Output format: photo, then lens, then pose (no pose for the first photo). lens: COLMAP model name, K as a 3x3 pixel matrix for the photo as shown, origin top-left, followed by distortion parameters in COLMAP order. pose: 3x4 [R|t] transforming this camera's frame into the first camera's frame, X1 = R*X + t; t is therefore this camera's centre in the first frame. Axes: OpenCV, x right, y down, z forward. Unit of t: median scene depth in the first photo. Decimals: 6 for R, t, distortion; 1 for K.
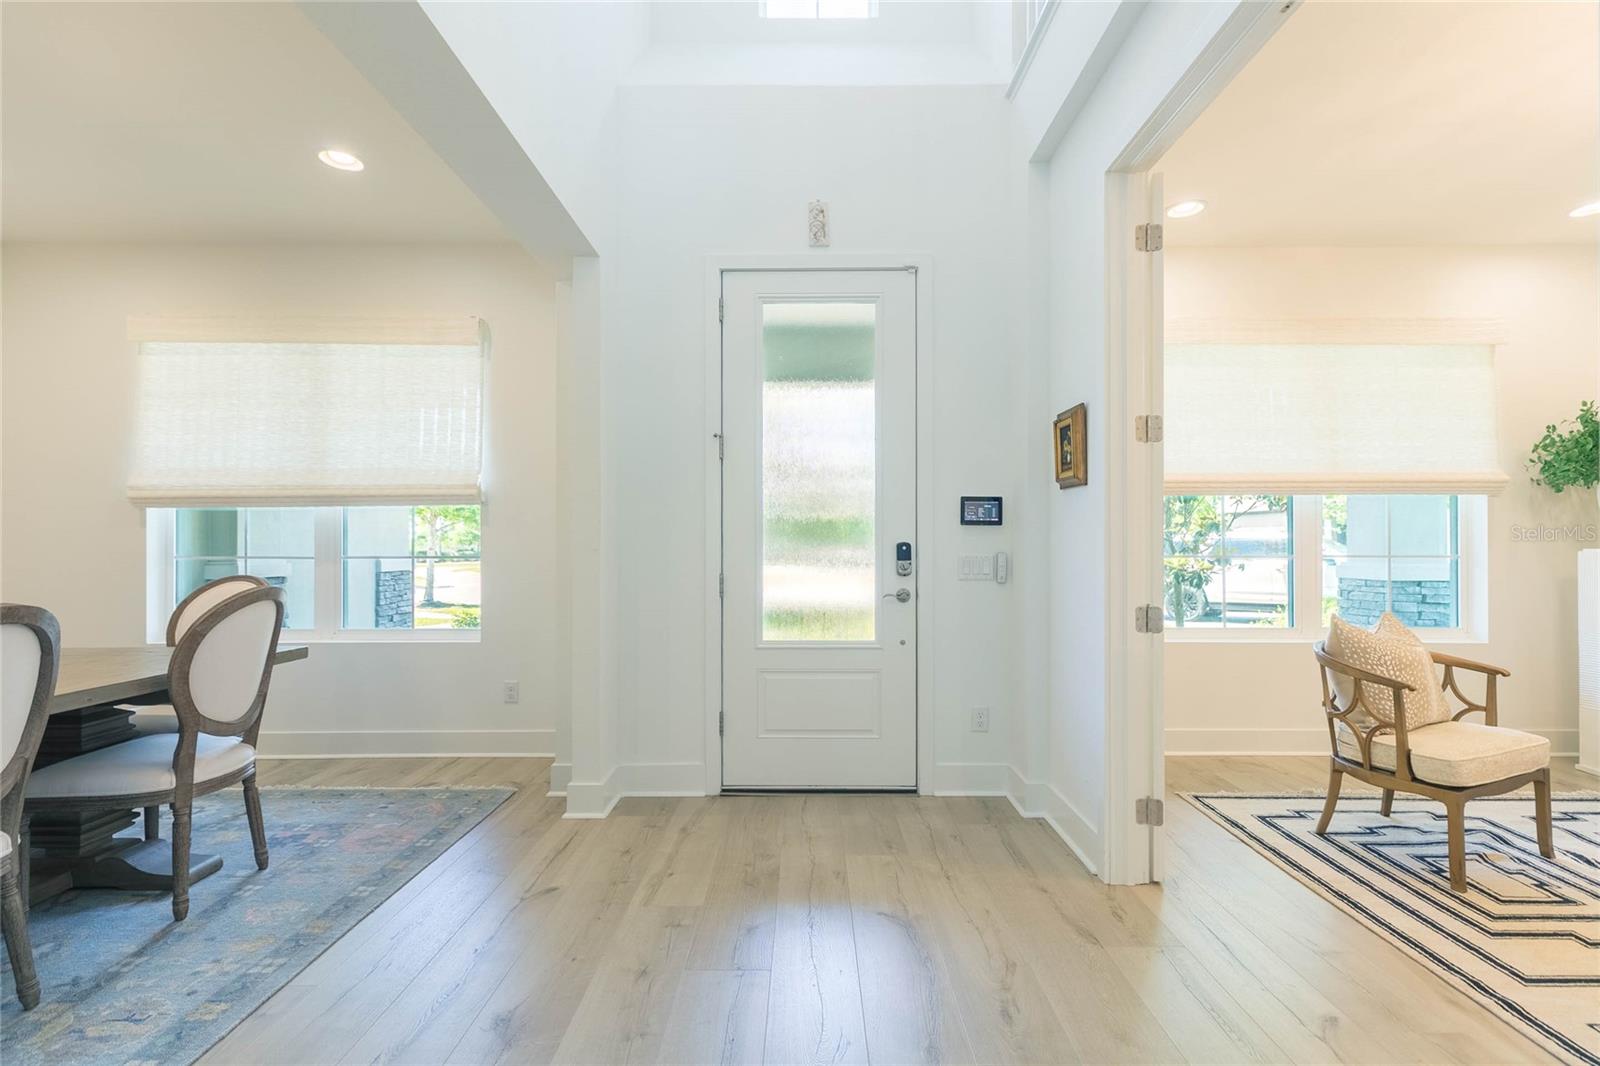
lens RADIAL K [[729.7, 0, 807.6], [0, 729.7, 538.8], [0, 0, 1]] dist [0.010294, -0.000405]
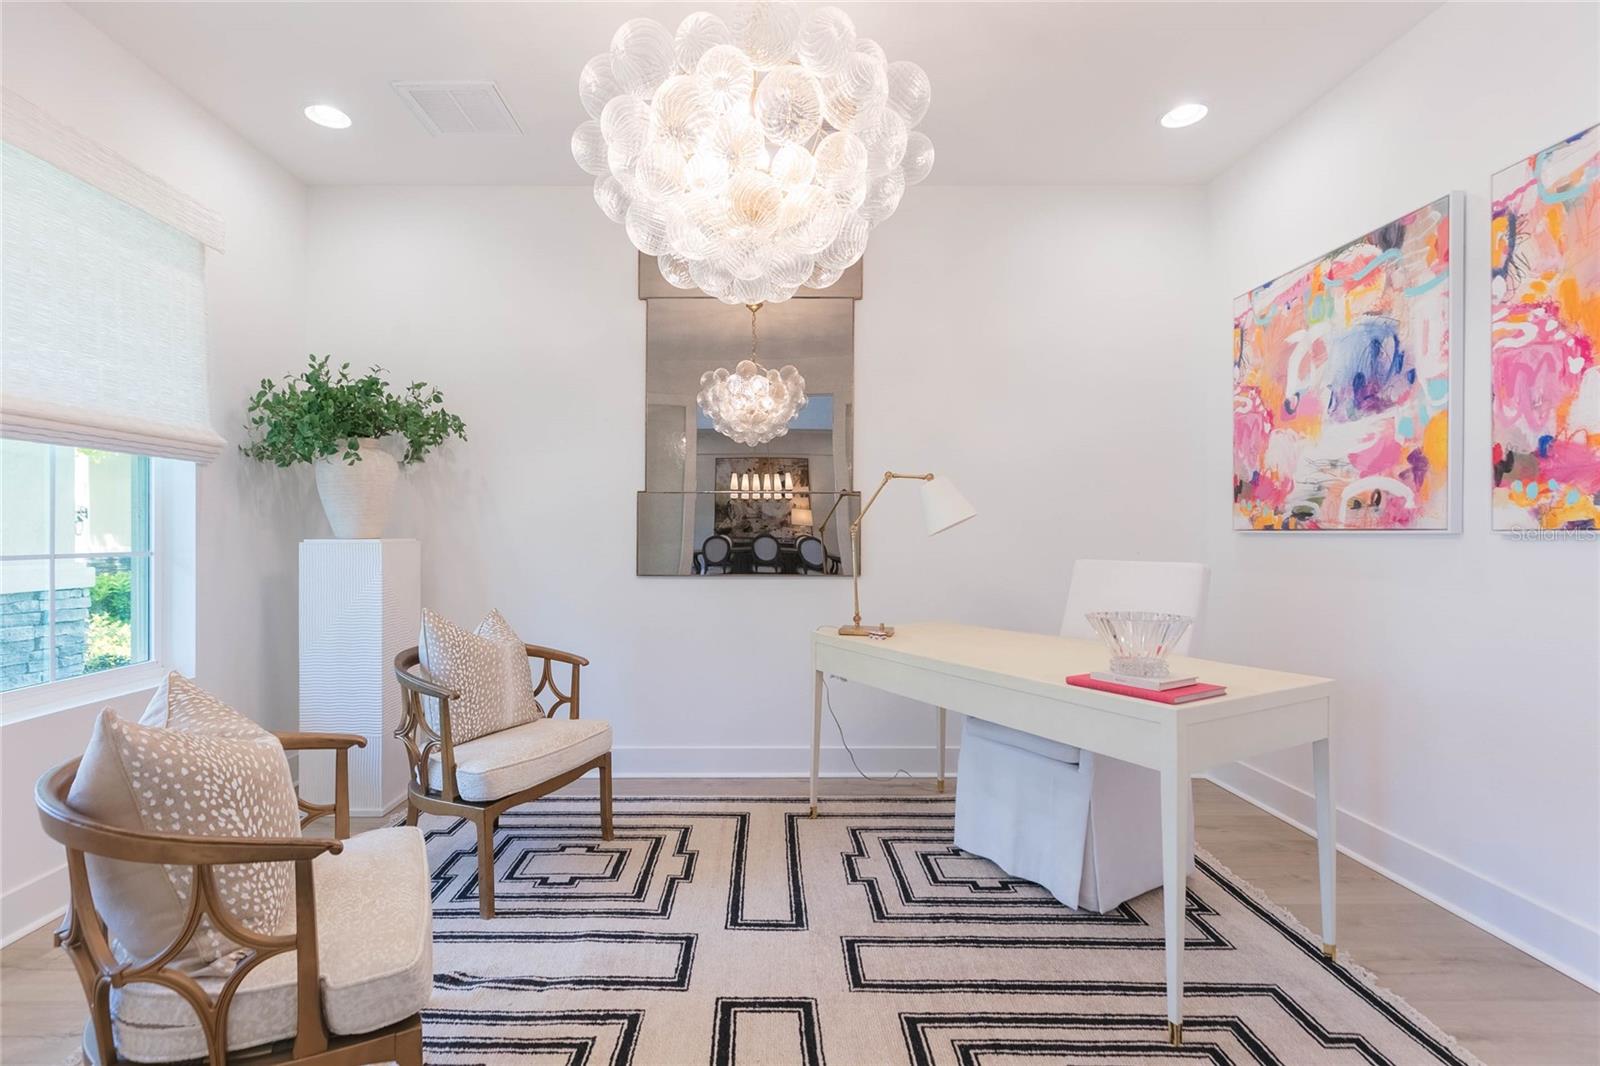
lens RADIAL K [[729.7, 0, 784.5], [0, 729.7, 539.6], [0, 0, 1]] dist [0.010294, -0.000405]
pose [[-0.029282, -0.007714, 0.999541, 0.306197], [-0.013092, 0.999887, 0.007333, 0.000749], [-0.999485, -0.012871, -0.029380, 0.646083]]
